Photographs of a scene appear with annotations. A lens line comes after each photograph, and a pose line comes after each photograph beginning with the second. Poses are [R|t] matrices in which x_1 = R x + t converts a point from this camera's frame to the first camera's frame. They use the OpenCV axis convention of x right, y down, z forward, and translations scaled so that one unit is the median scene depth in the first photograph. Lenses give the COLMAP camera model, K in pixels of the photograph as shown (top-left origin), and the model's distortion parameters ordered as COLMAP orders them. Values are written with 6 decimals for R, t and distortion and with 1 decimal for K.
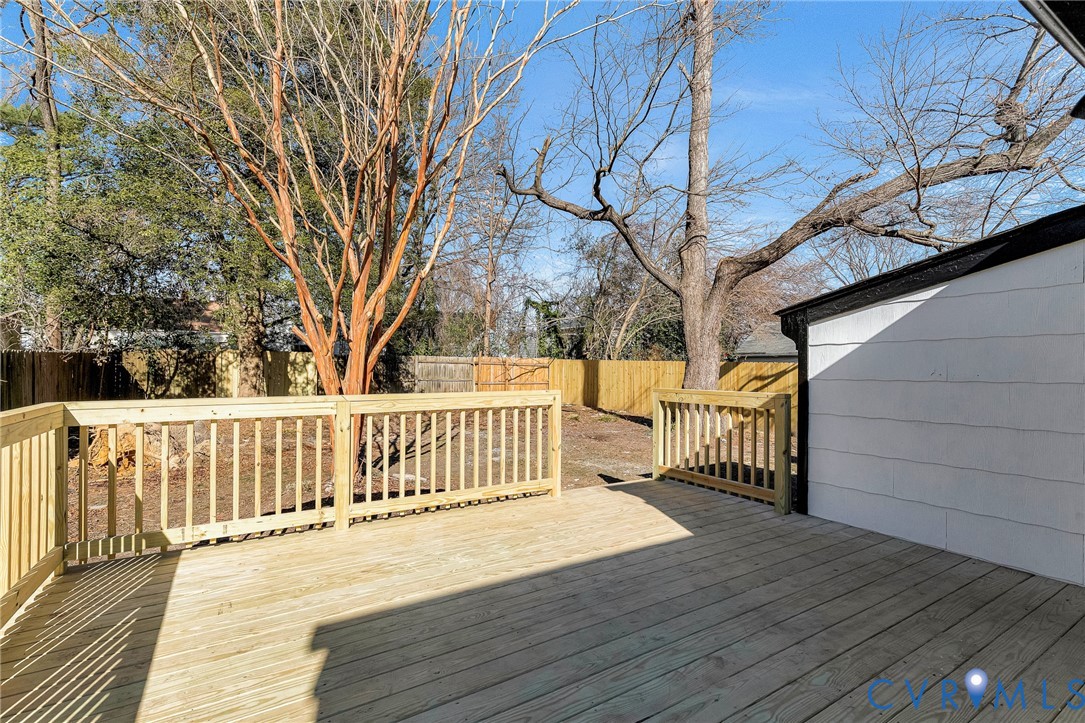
lens RADIAL K [[518.2, 0, 563.4], [0, 518.2, 368.1], [0, 0, 1]] dist [0.000852, 0.000062]
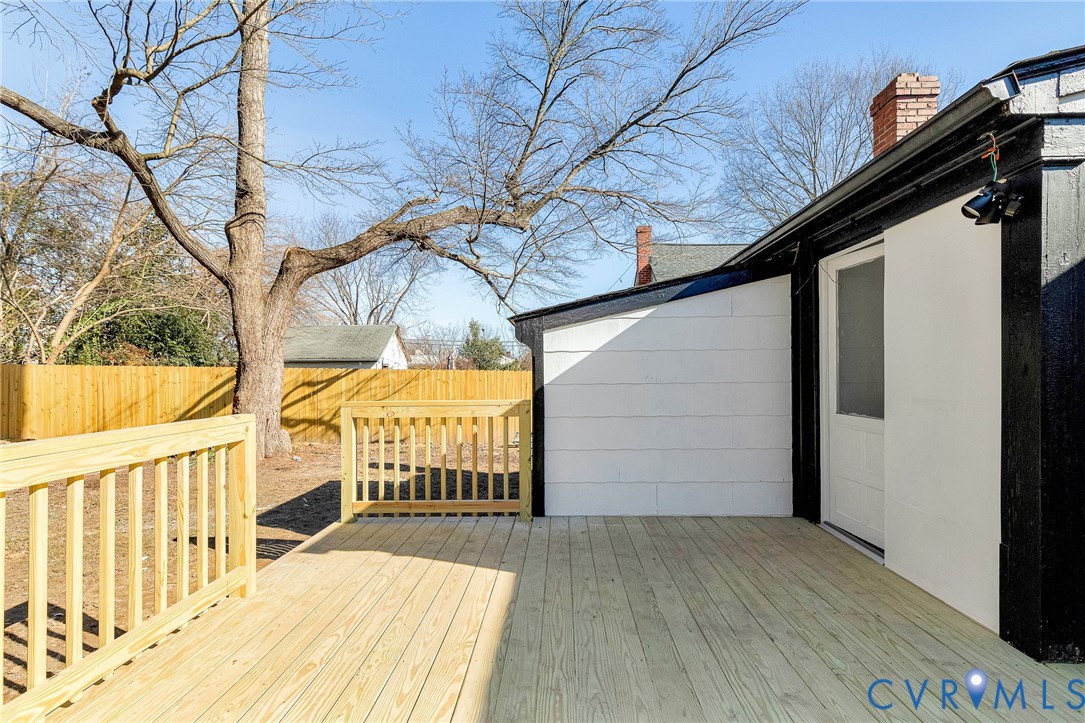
lens RADIAL K [[486.6, 0, 569.9], [0, 486.6, 373.7], [0, 0, 1]] dist [0.007545, 0.000027]
pose [[0.545572, -0.008675, 0.838019, -0.117954], [0.008038, 0.999955, 0.005118, -0.001767], [-0.838025, 0.003944, 0.545617, 0.162677]]
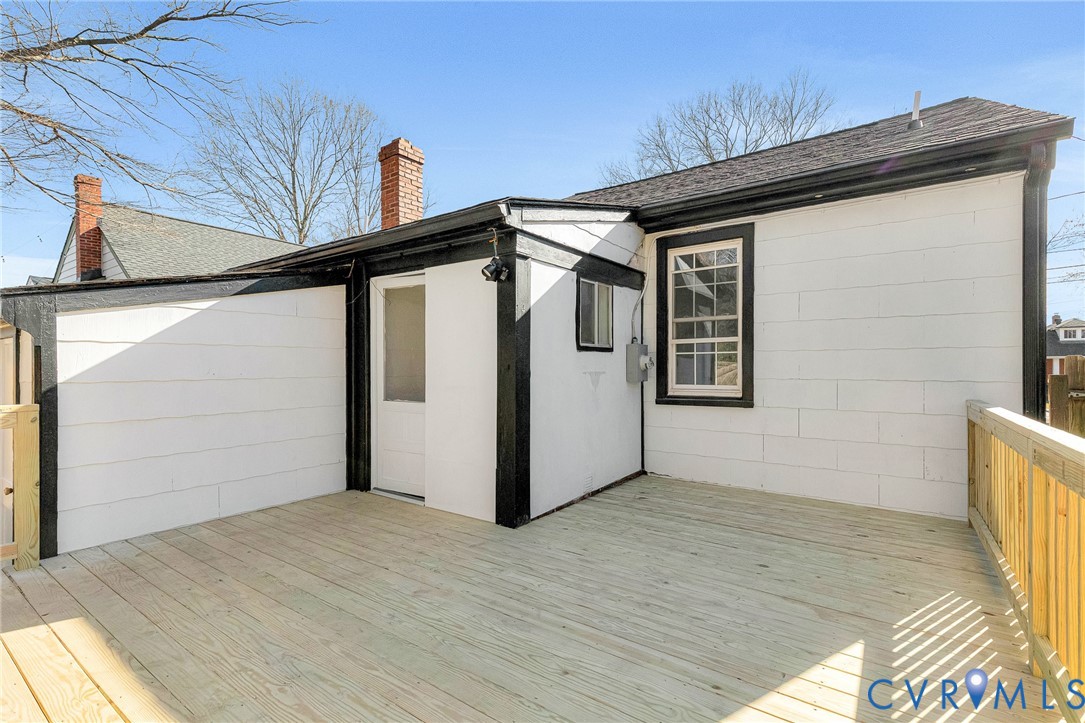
lens RADIAL K [[483.5, 0, 530.7], [0, 483.5, 367.2], [0, 0, 1]] dist [0.005714, -0.000360]
pose [[-0.349893, -0.004587, 0.936779, -0.180285], [-0.001113, 0.999989, 0.004481, -0.002671], [-0.936789, 0.000525, -0.349894, 0.221101]]
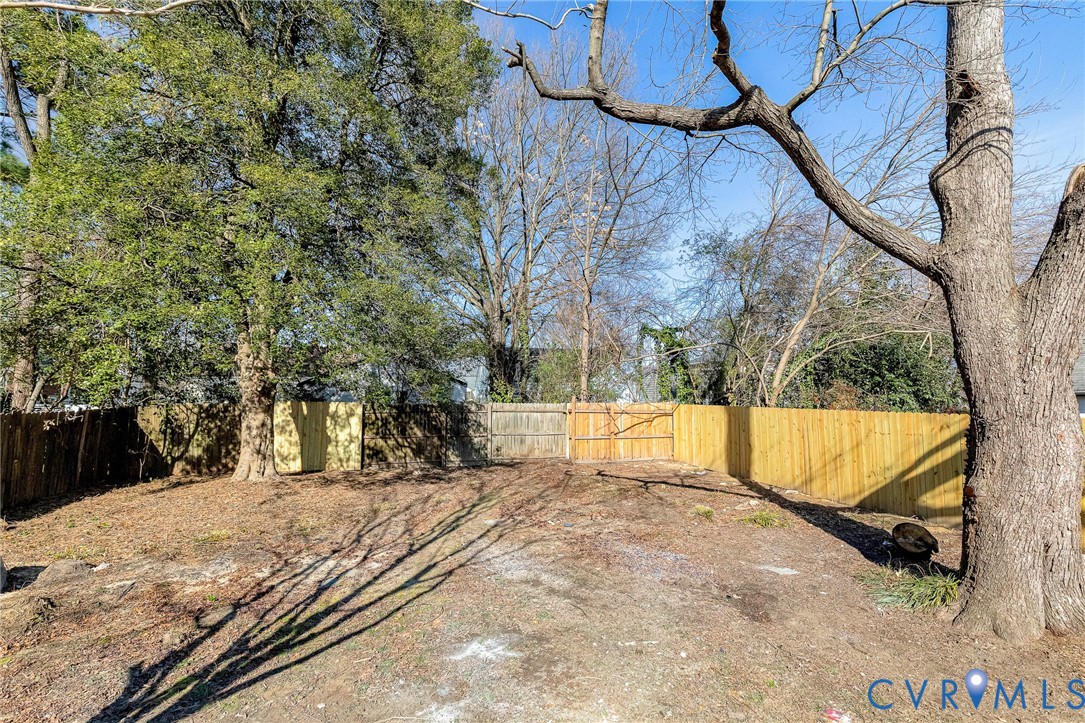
lens RADIAL K [[483.5, 0, 530.7], [0, 483.5, 367.2], [0, 0, 1]] dist [0.005714, -0.000360]
pose [[0.937597, -0.032170, -0.346233, 0.041155], [0.006740, 0.997205, -0.074405, -0.035522], [0.347659, 0.067428, 0.935194, 0.513220]]
